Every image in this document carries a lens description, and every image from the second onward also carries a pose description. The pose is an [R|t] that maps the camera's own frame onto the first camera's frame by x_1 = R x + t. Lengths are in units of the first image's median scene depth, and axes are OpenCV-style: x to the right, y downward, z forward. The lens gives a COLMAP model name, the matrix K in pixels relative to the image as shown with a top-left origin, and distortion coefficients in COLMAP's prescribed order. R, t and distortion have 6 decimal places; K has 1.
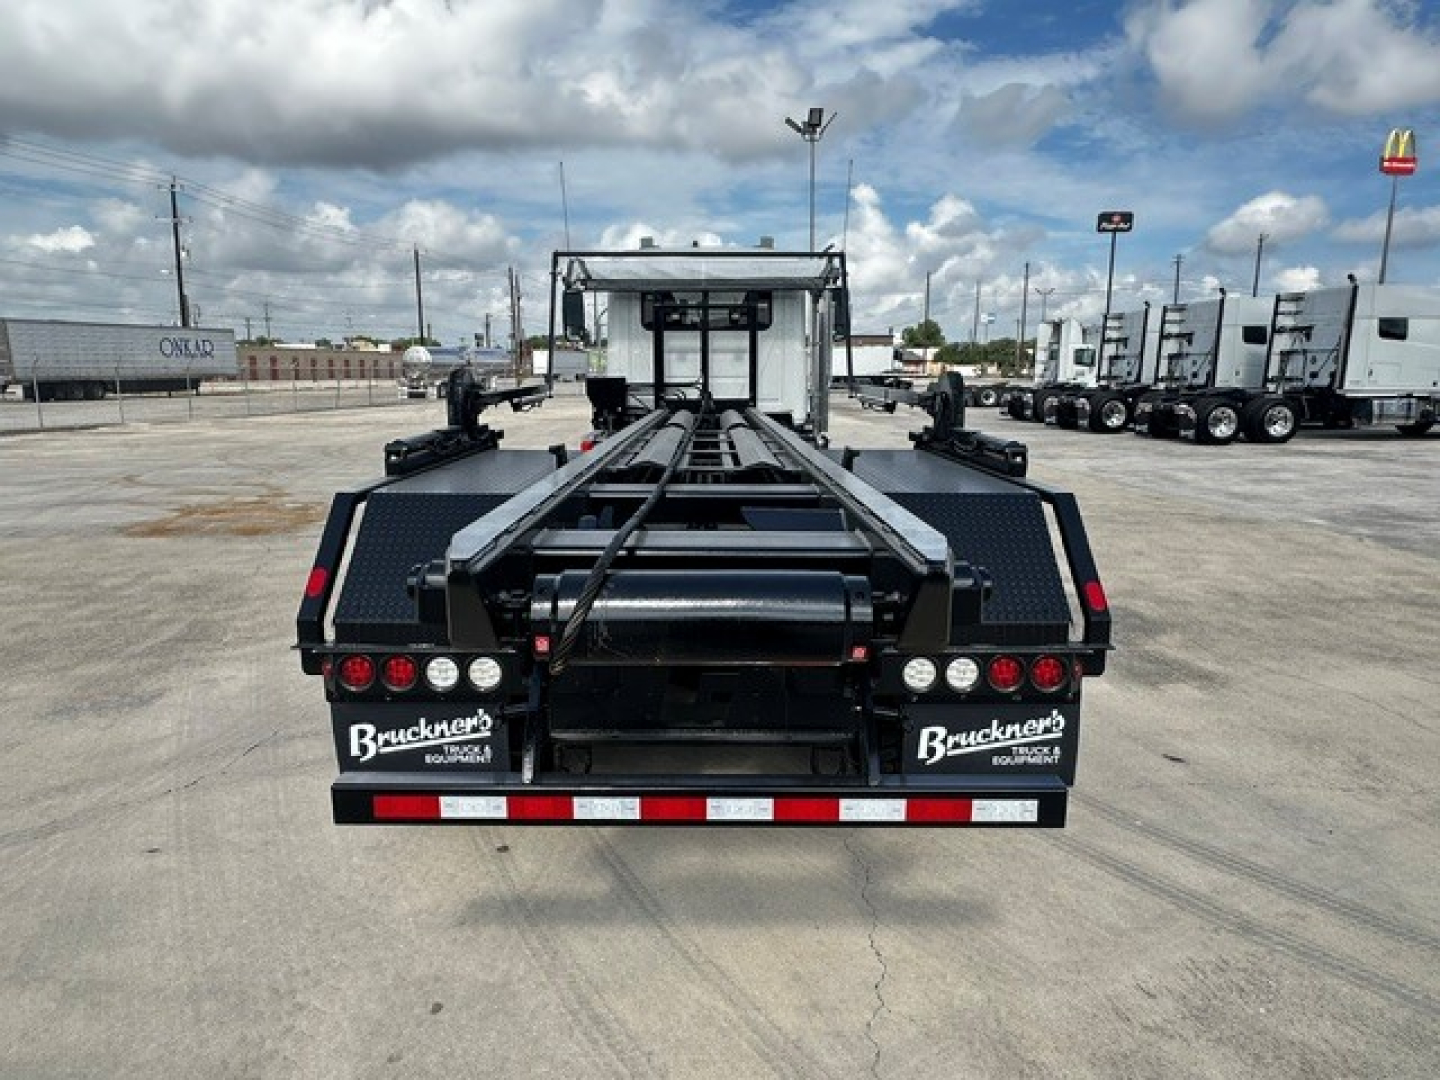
lens RADIAL K [[917.4, 0, 706.6], [0, 917.4, 540.3], [0, 0, 1]] dist [0.000467, -0.004161]
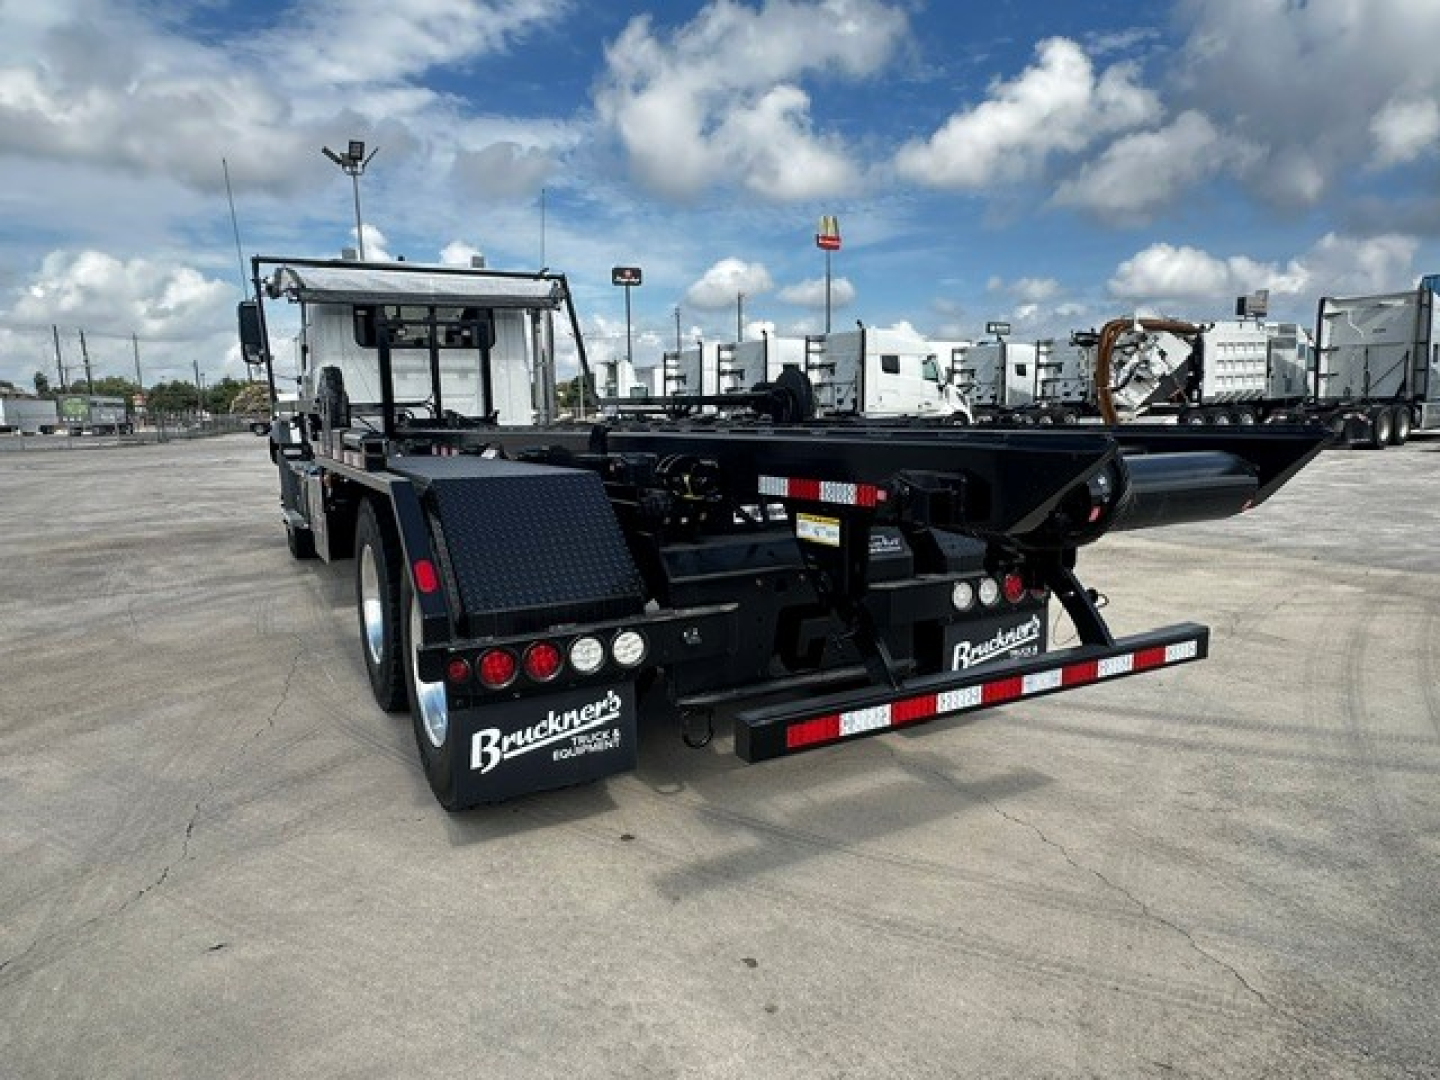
lens RADIAL K [[917.4, 0, 711.9], [0, 917.4, 539.8], [0, 0, 1]] dist [0.000467, -0.004161]
pose [[0.873924, -0.087036, 0.478207, -0.228433], [0.109939, 0.993736, -0.020048, 0.022365], [-0.473467, 0.070094, 0.878018, 0.037058]]
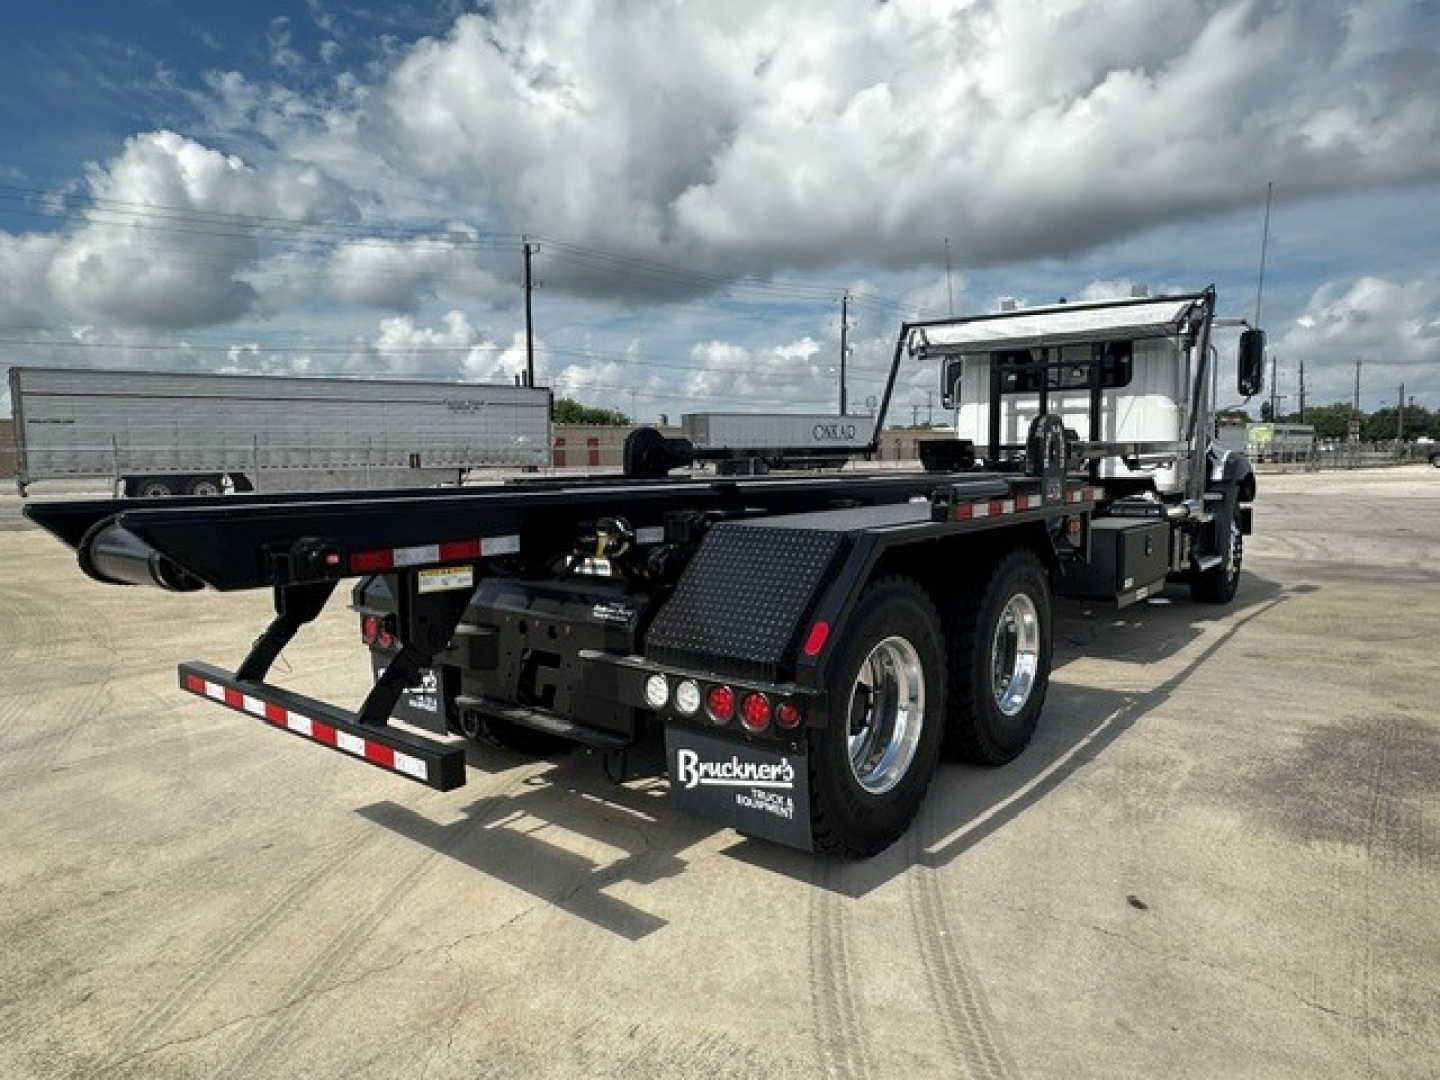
lens RADIAL K [[917.4, 0, 706.0], [0, 917.4, 540.9], [0, 0, 1]] dist [0.000467, -0.004161]
pose [[0.769678, 0.050794, -0.636408, 0.343323], [-0.105754, 0.993202, -0.048630, 0.007724], [0.629612, 0.104732, 0.769818, 0.079603]]
